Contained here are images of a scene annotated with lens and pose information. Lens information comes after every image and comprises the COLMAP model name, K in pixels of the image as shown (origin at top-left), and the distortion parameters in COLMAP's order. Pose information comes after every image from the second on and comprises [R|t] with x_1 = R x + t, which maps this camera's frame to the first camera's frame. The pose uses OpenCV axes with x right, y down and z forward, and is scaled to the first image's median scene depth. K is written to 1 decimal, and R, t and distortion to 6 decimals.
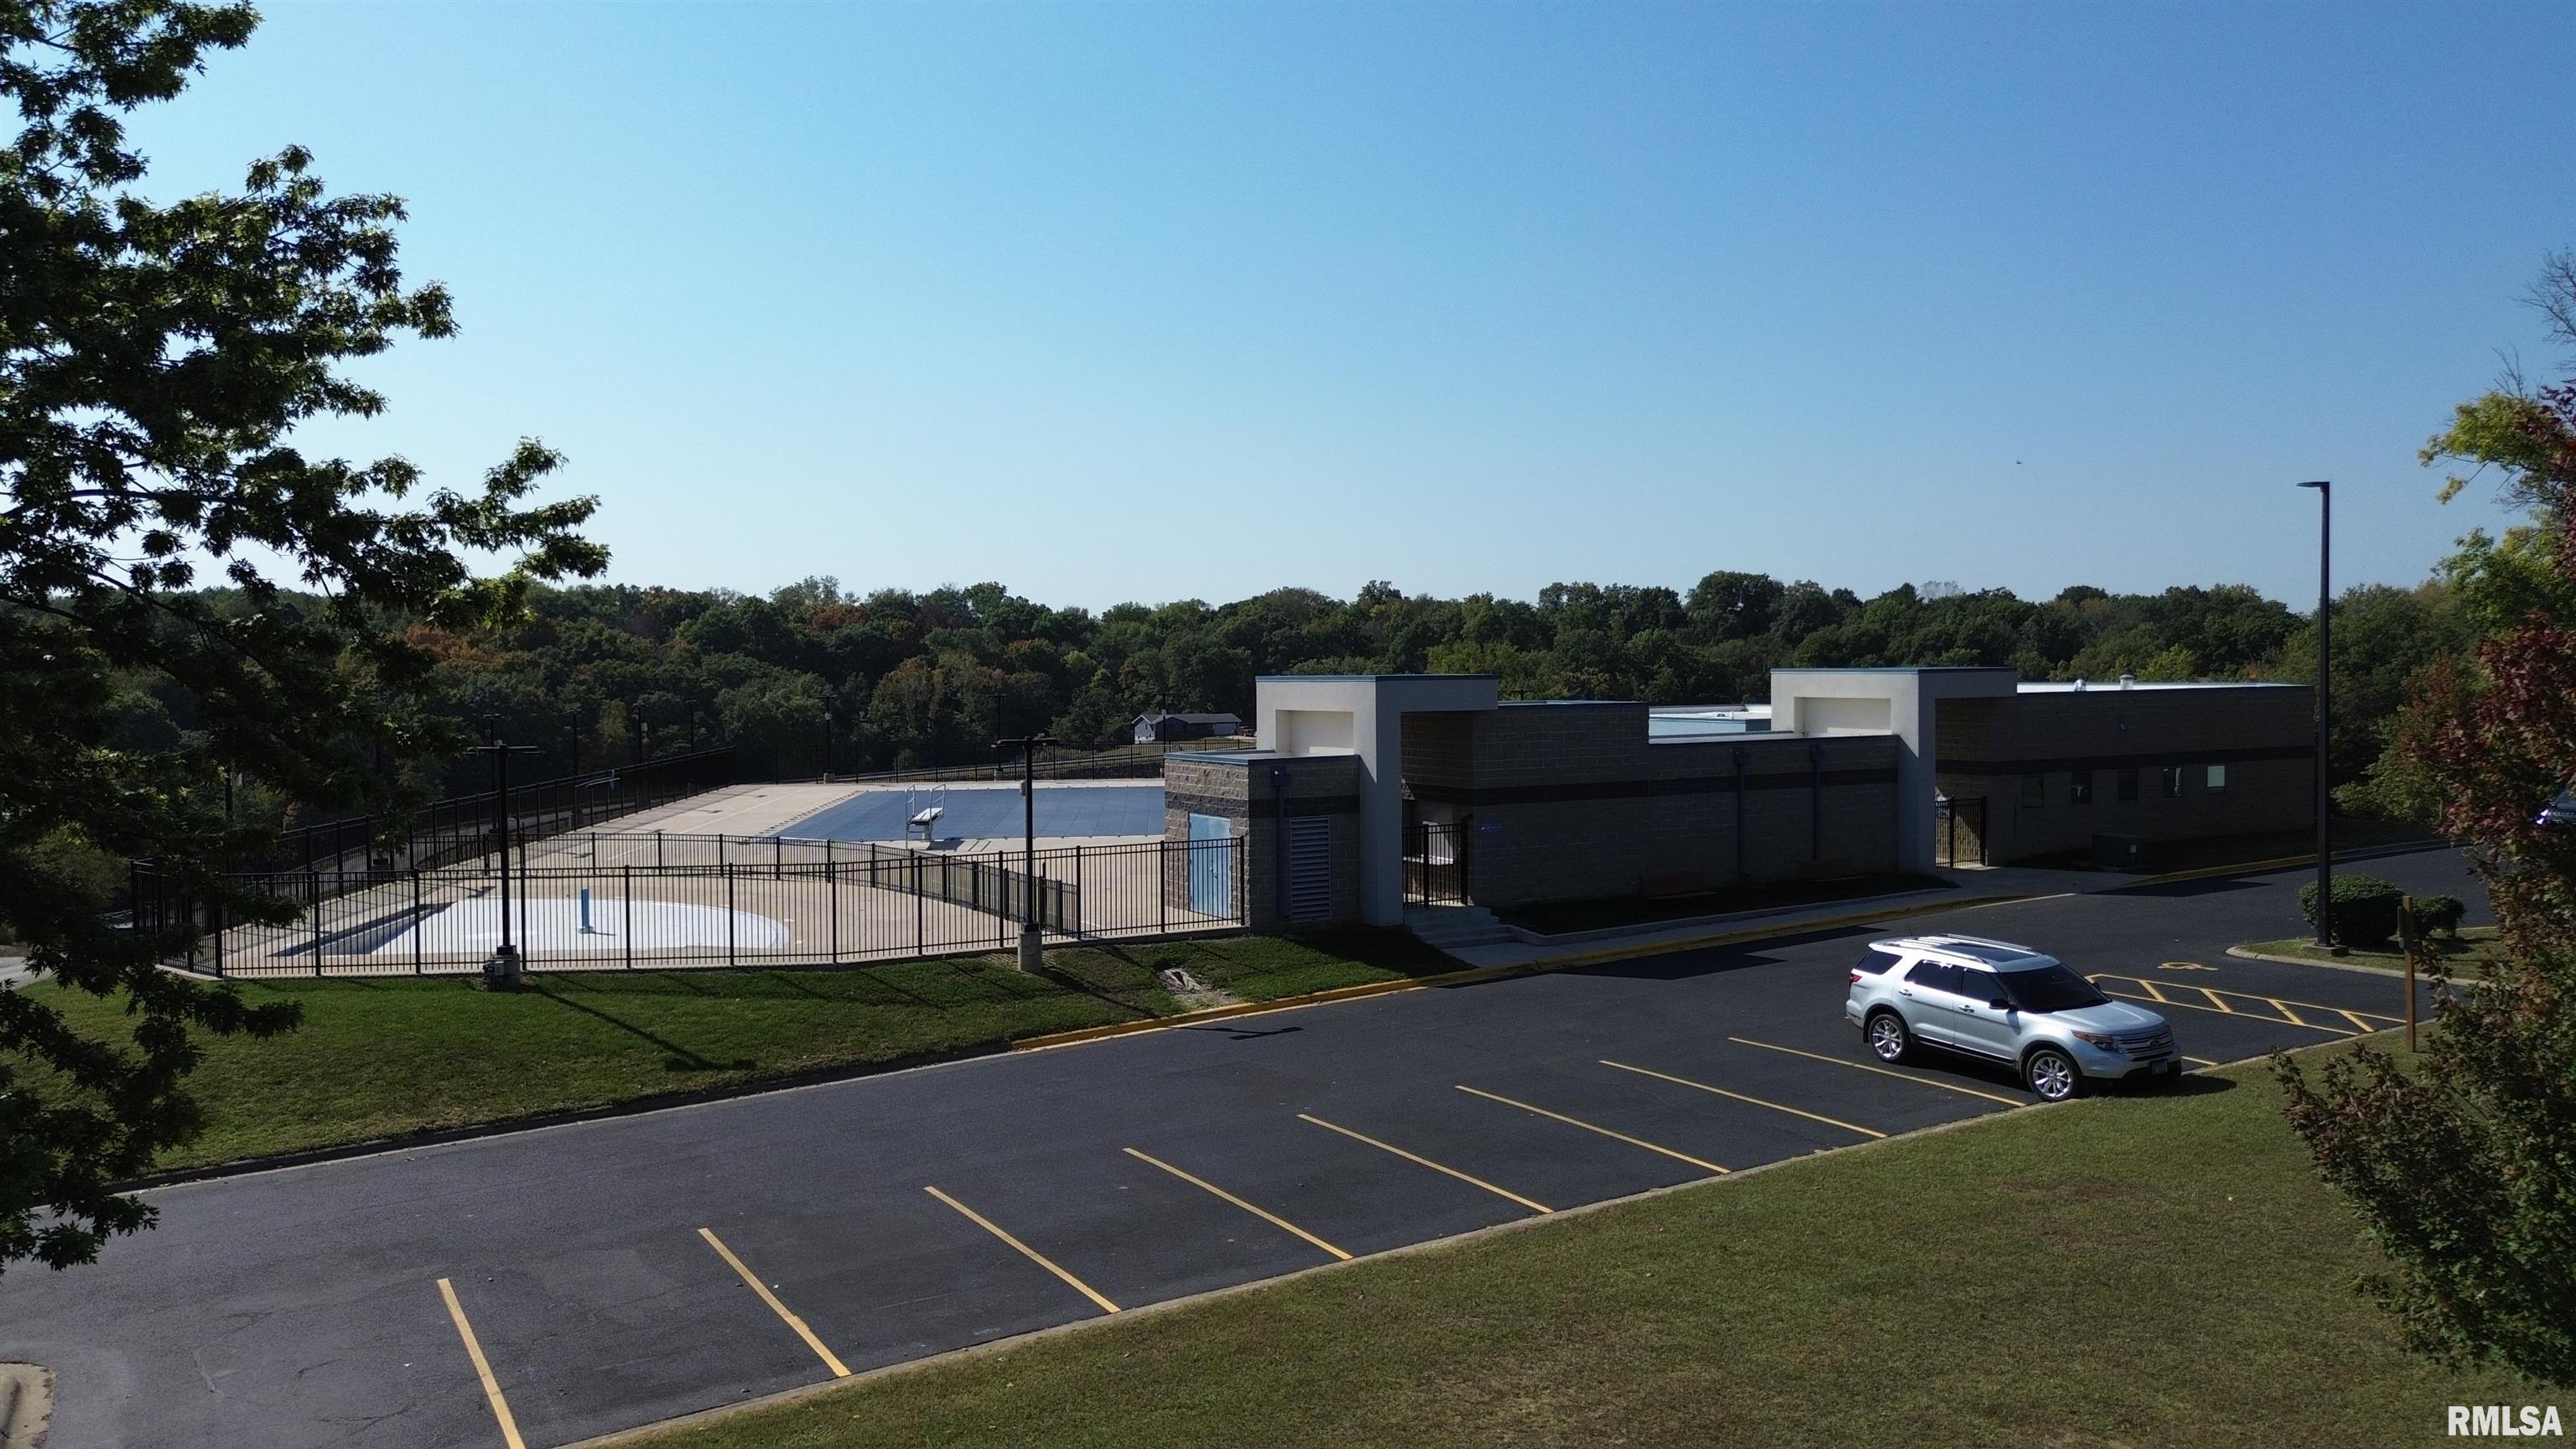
lens RADIAL K [[1832.4, 0, 1291.9], [0, 1832.4, 723.2], [0, 0, 1]] dist [0.064039, -0.057683]
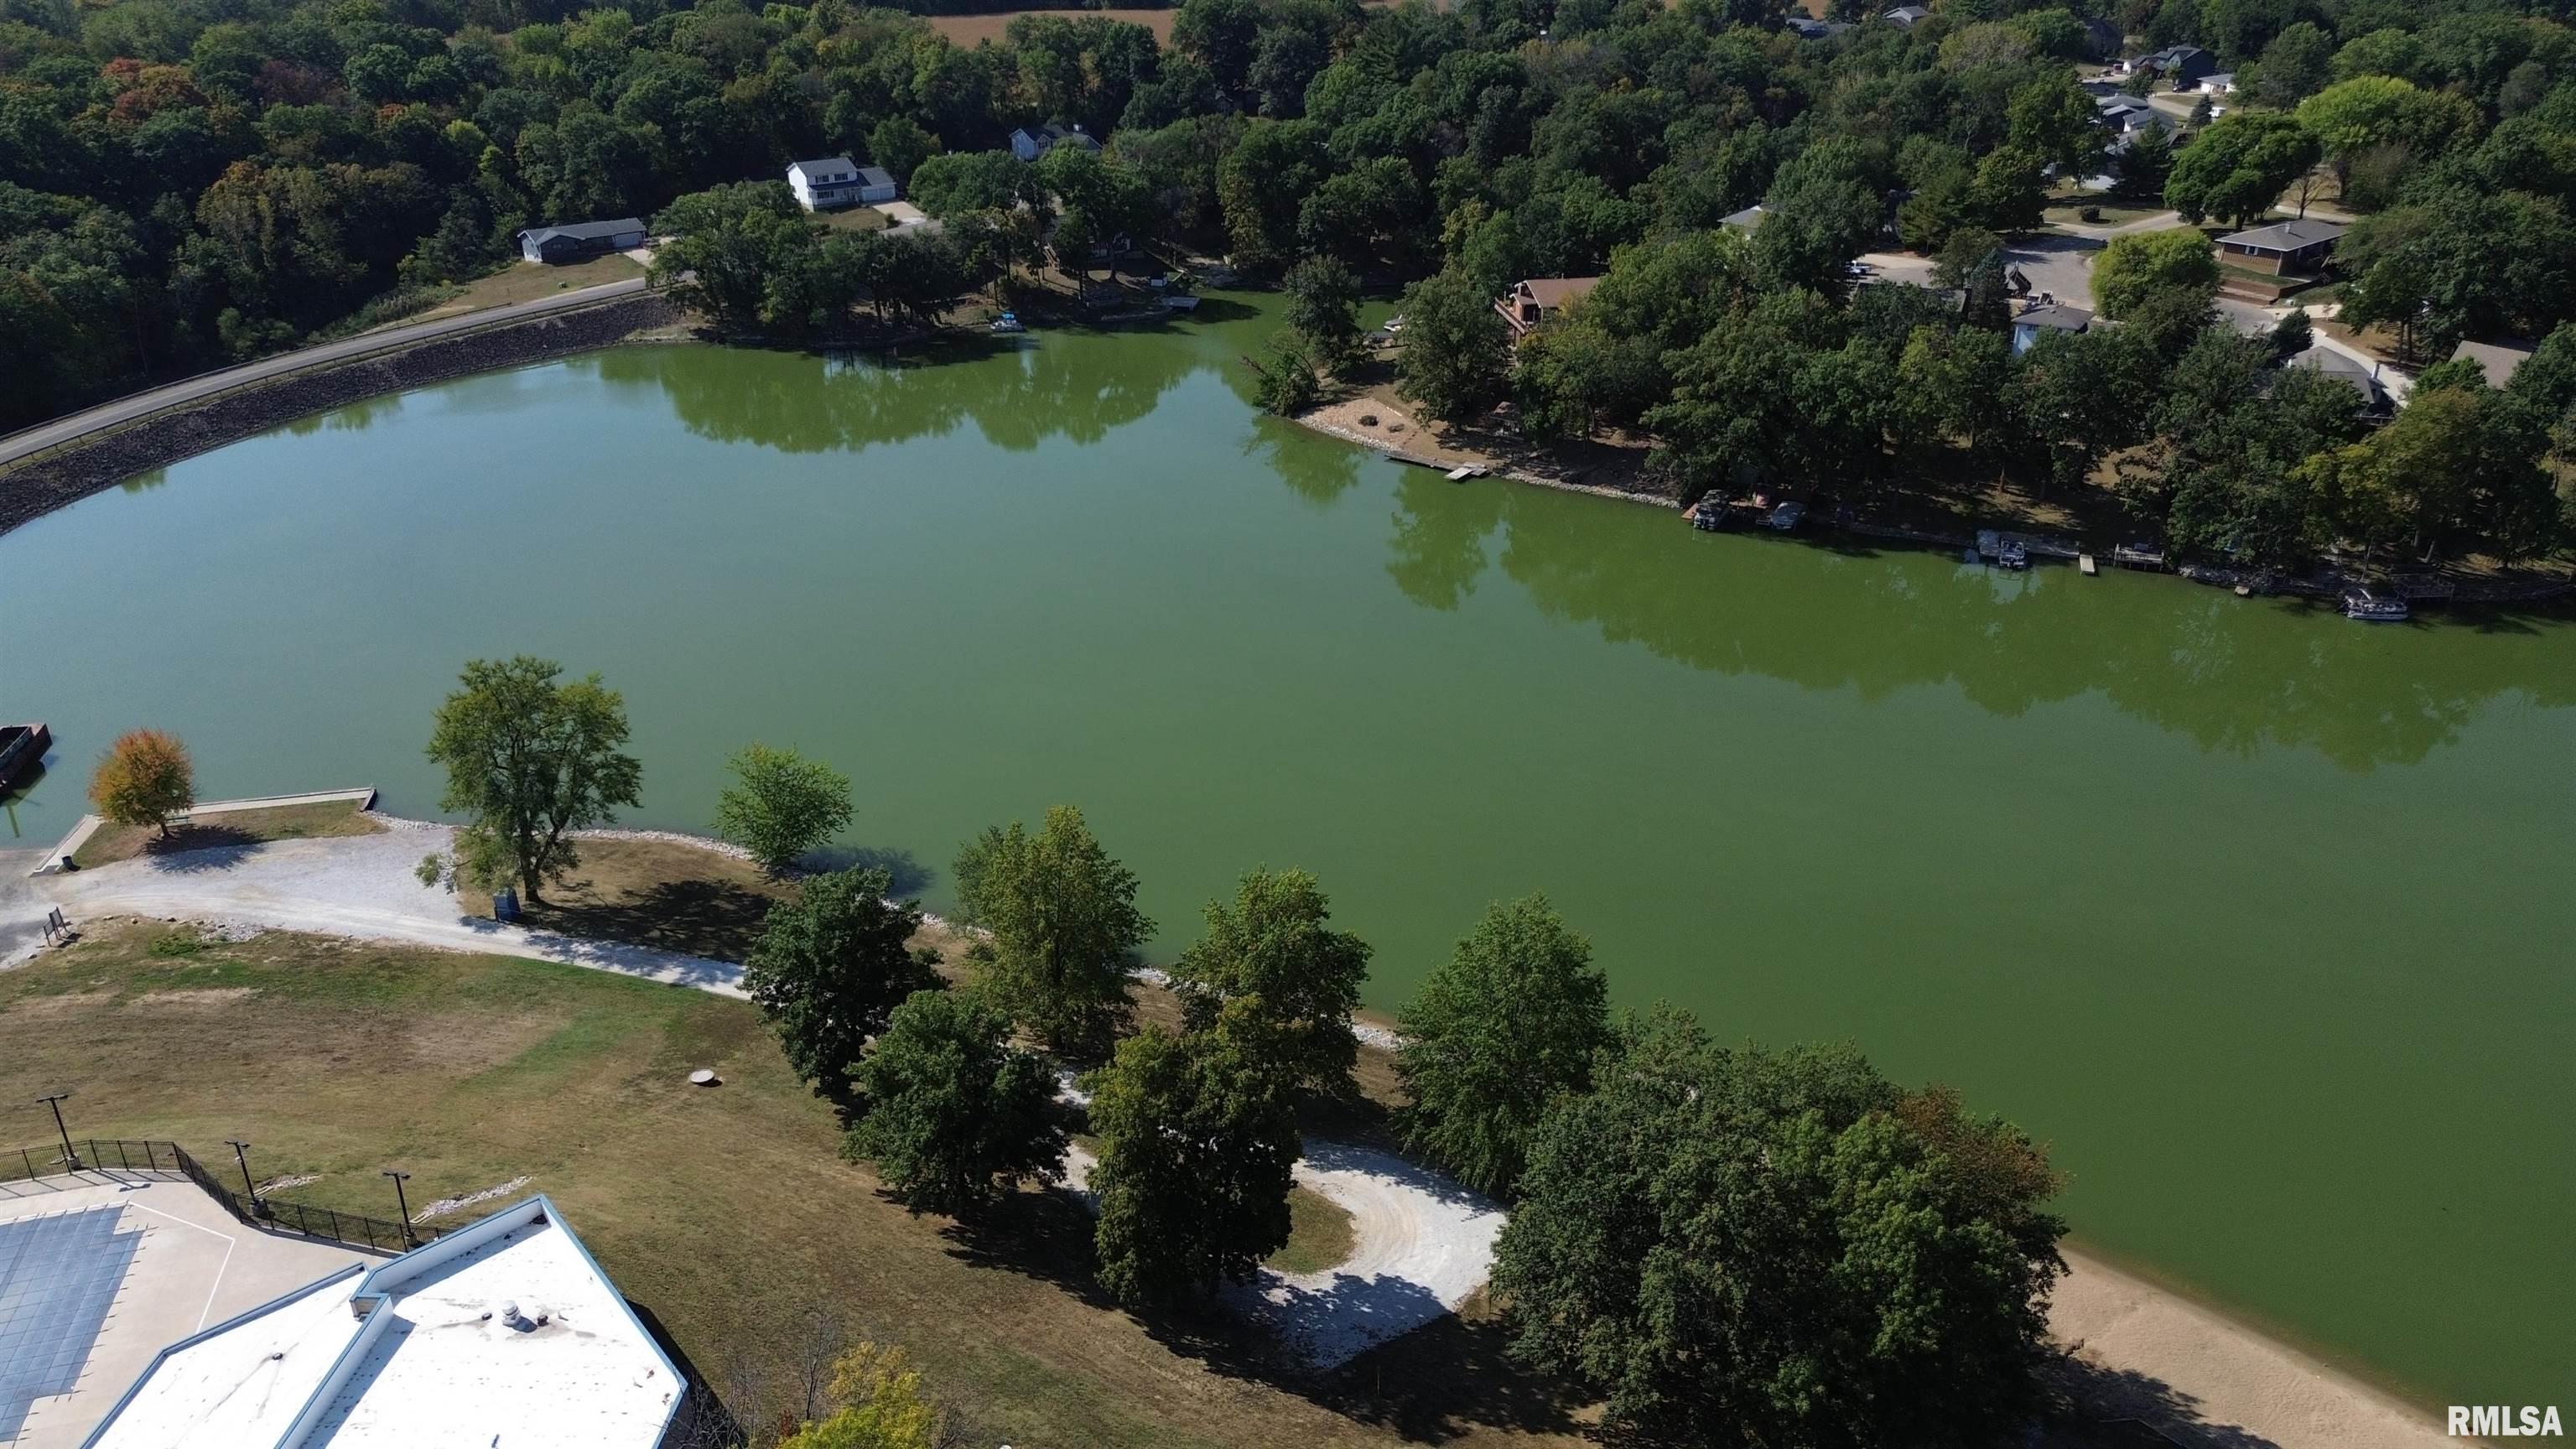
lens RADIAL K [[1832.4, 0, 1297.6], [0, 1832.4, 718.8], [0, 0, 1]] dist [0.064039, -0.057683]
pose [[0.984885, -0.069659, 0.158585, 1.124466], [-0.000364, 0.914732, 0.404062, -1.314294], [-0.173209, -0.398012, 0.900880, 0.084962]]
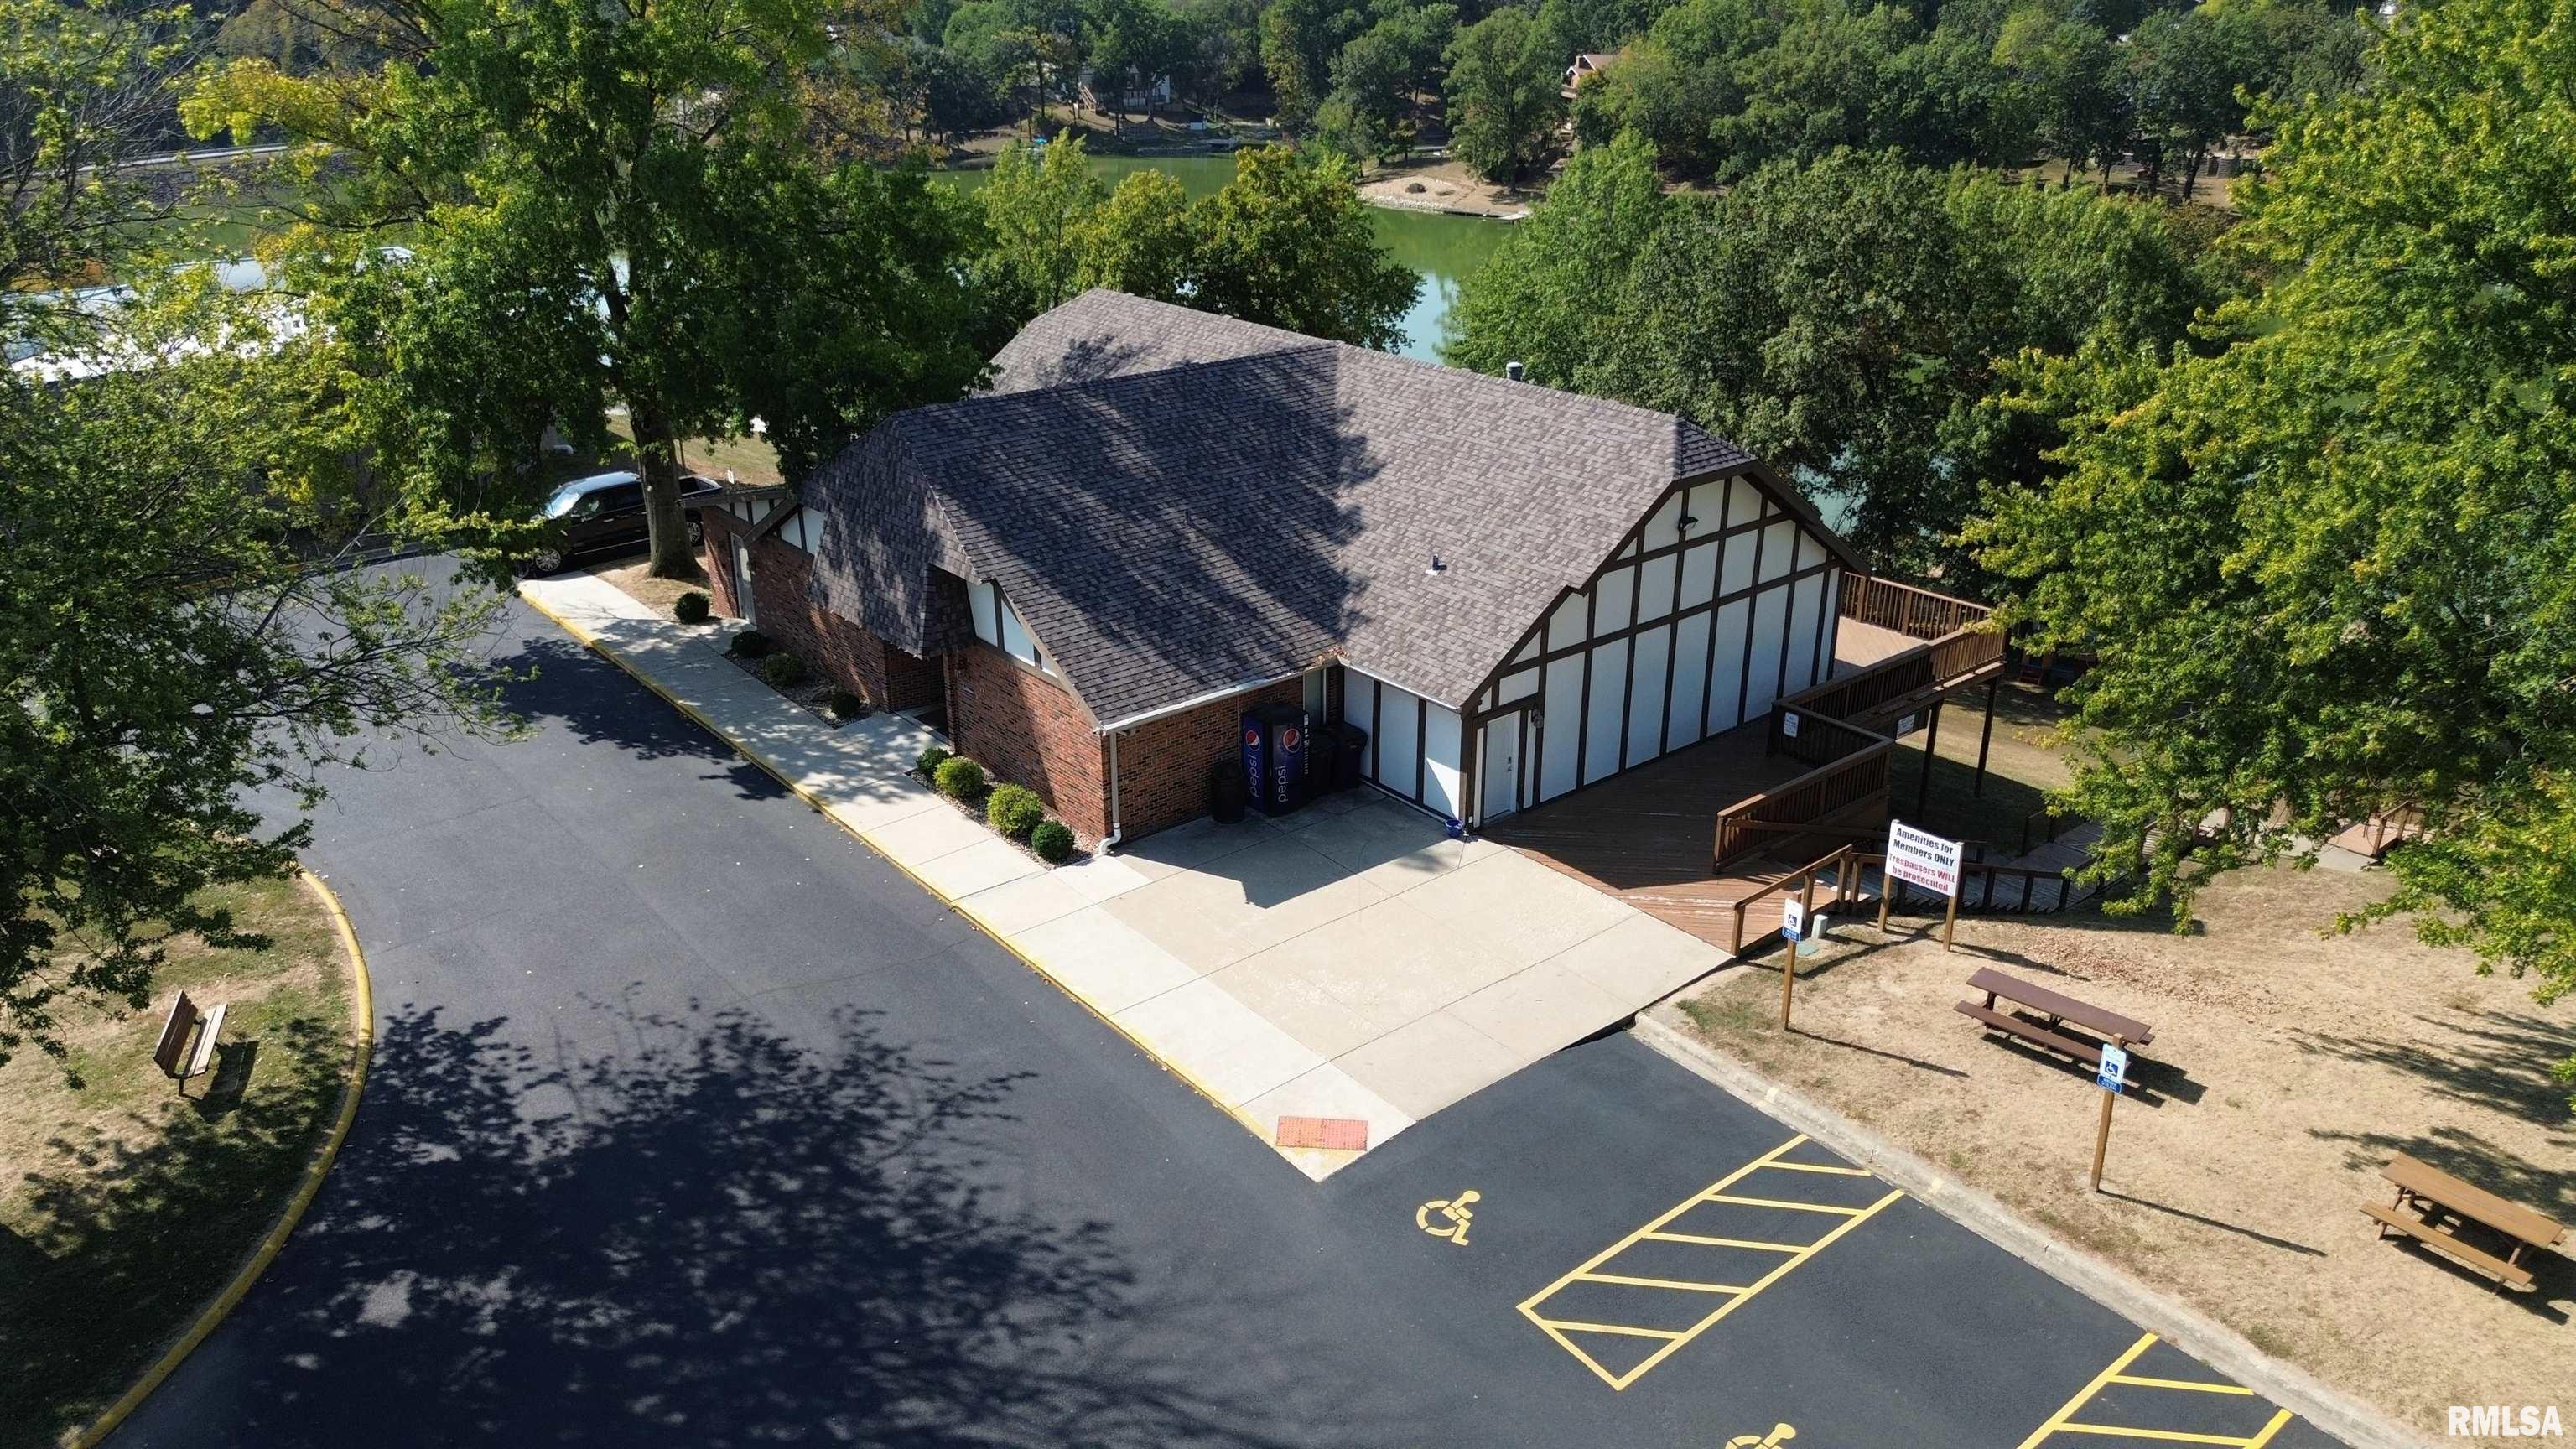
lens RADIAL K [[1832.4, 0, 1299.1], [0, 1832.4, 718.5], [0, 0, 1]] dist [0.064039, -0.057683]
pose [[0.988681, -0.048989, 0.141807, 1.129273], [-0.003669, 0.937010, 0.349282, -0.225948], [-0.149985, -0.345849, 0.926225, 0.066584]]
